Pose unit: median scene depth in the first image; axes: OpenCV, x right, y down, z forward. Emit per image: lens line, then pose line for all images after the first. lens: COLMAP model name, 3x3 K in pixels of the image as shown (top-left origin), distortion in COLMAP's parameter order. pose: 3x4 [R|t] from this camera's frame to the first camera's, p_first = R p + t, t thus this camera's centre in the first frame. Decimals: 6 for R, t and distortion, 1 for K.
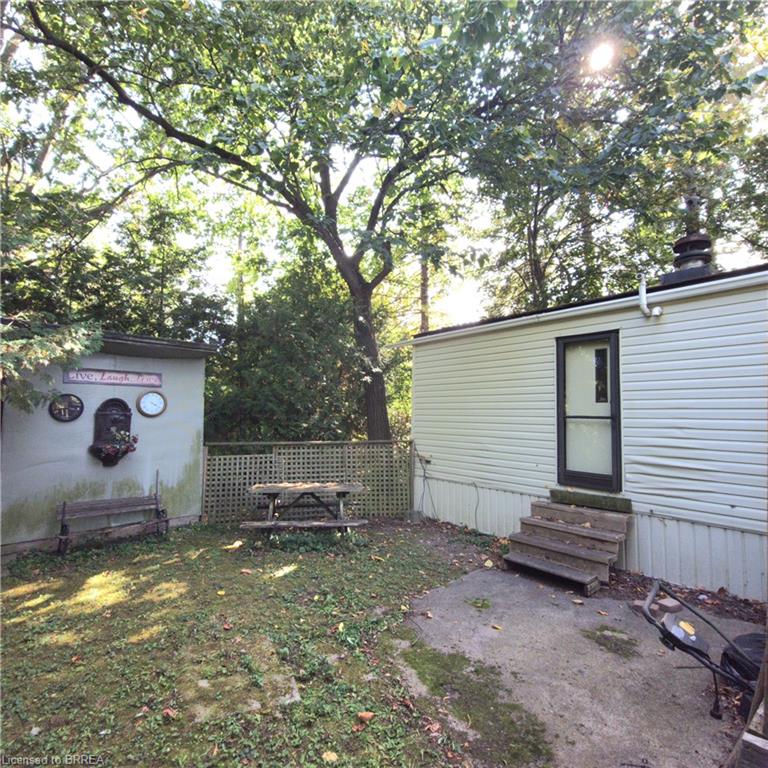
lens RADIAL K [[420.4, 0, 376.0], [0, 420.4, 394.8], [0, 0, 1]] dist [-0.005398, -0.000795]
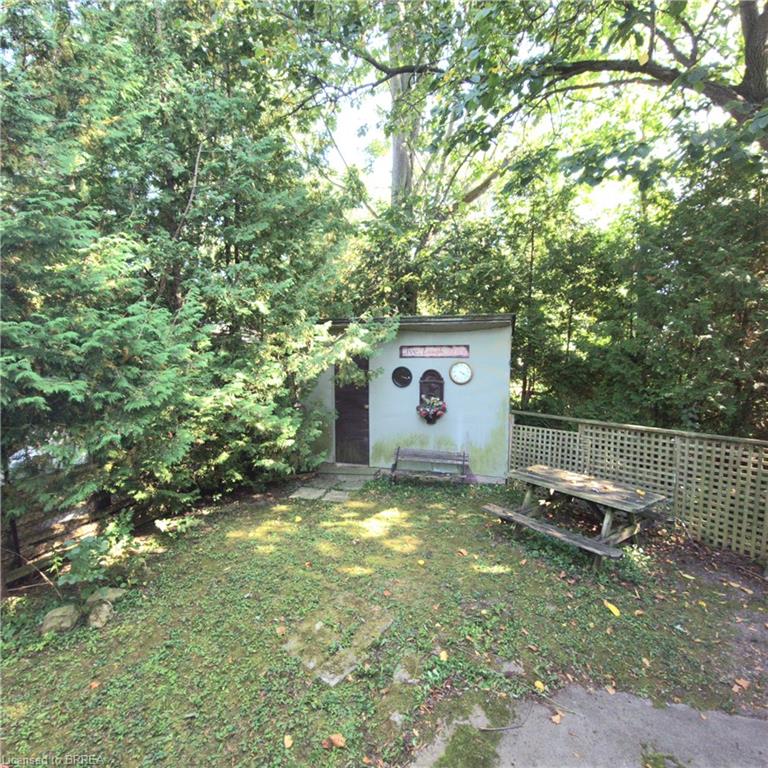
lens RADIAL K [[420.4, 0, 376.0], [0, 420.4, 394.8], [0, 0, 1]] dist [-0.005398, -0.000795]
pose [[0.479937, 0.095014, -0.872143, 0.358946], [0.065045, 0.987528, 0.143378, -0.102304], [0.874888, -0.125541, 0.467771, 0.288961]]
